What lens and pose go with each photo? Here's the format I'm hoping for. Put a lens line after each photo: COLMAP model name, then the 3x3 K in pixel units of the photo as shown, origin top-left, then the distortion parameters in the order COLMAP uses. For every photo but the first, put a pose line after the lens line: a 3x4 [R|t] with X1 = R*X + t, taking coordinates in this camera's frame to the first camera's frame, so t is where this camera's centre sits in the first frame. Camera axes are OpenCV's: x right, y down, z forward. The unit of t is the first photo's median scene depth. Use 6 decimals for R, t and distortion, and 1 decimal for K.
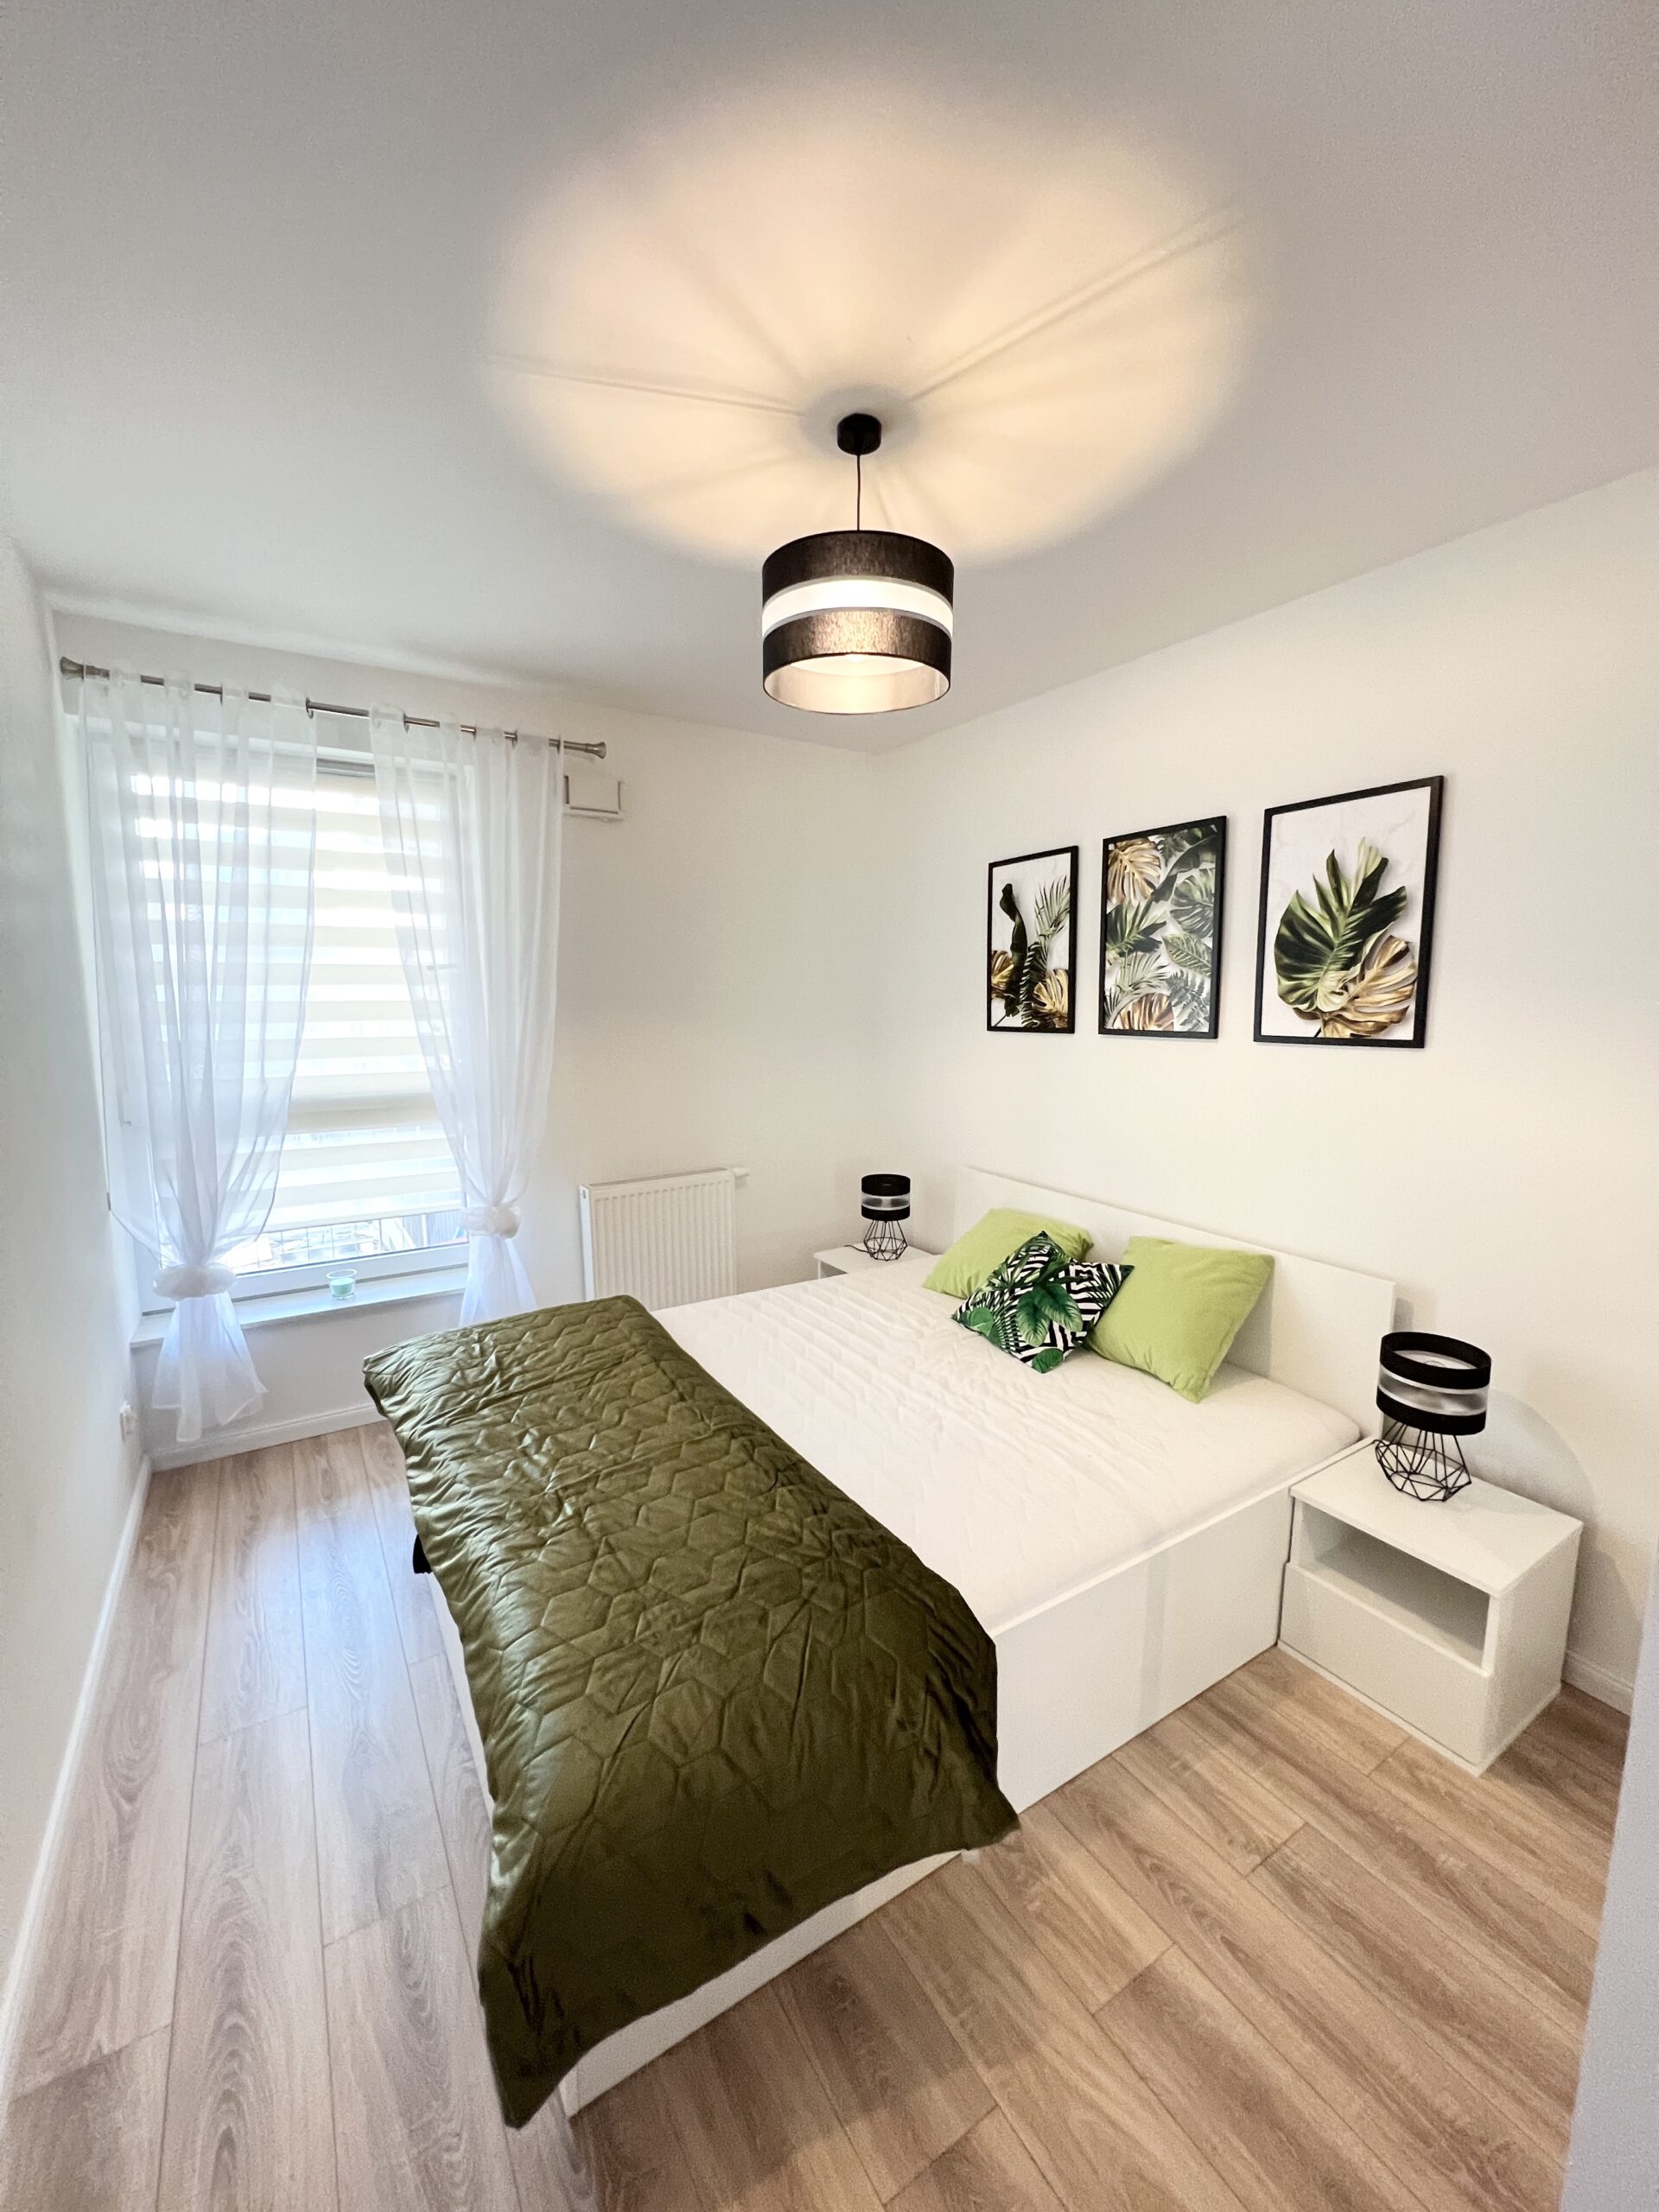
lens RADIAL K [[885.5, 0, 831.7], [0, 885.5, 1106.5], [0, 0, 1]] dist [-0.000094, -0.000089]
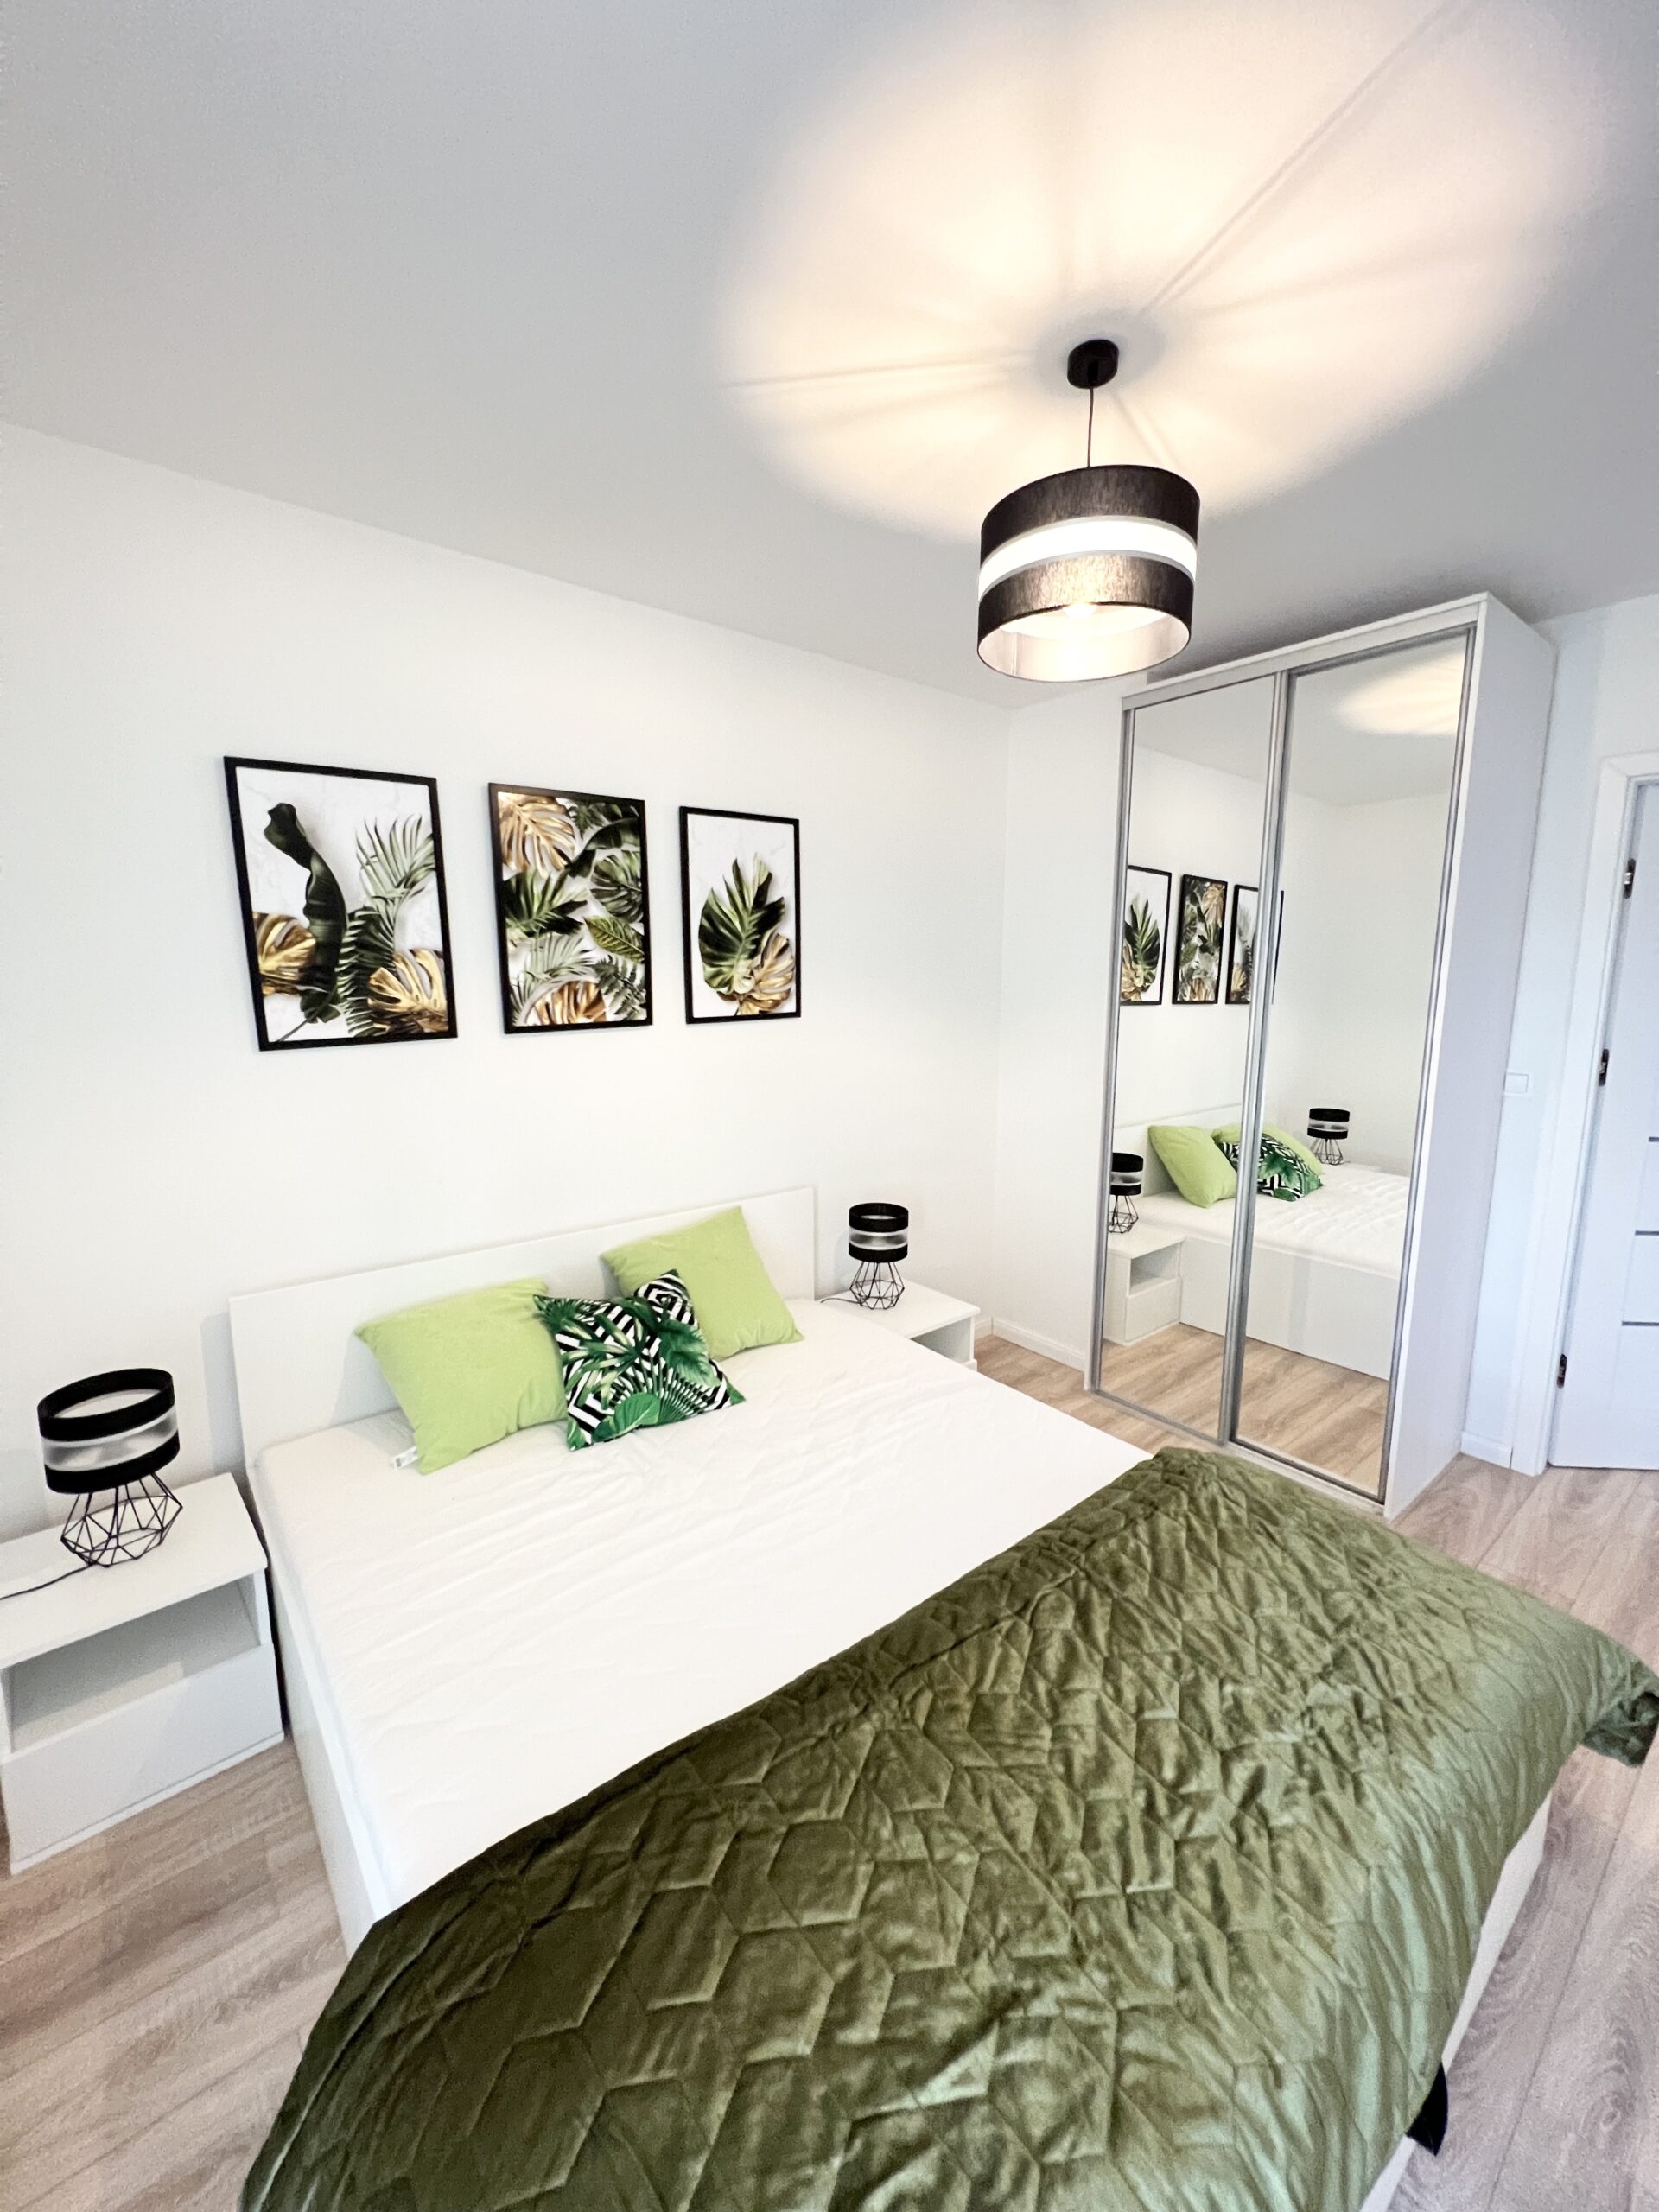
lens RADIAL K [[885.5, 0, 831.7], [0, 885.5, 1106.5], [0, 0, 1]] dist [-0.000094, -0.000089]
pose [[-0.121927, -0.148596, 0.981353, -0.573880], [0.137614, 0.976649, 0.164981, -0.121014], [-0.982953, 0.155164, -0.098631, 0.891265]]
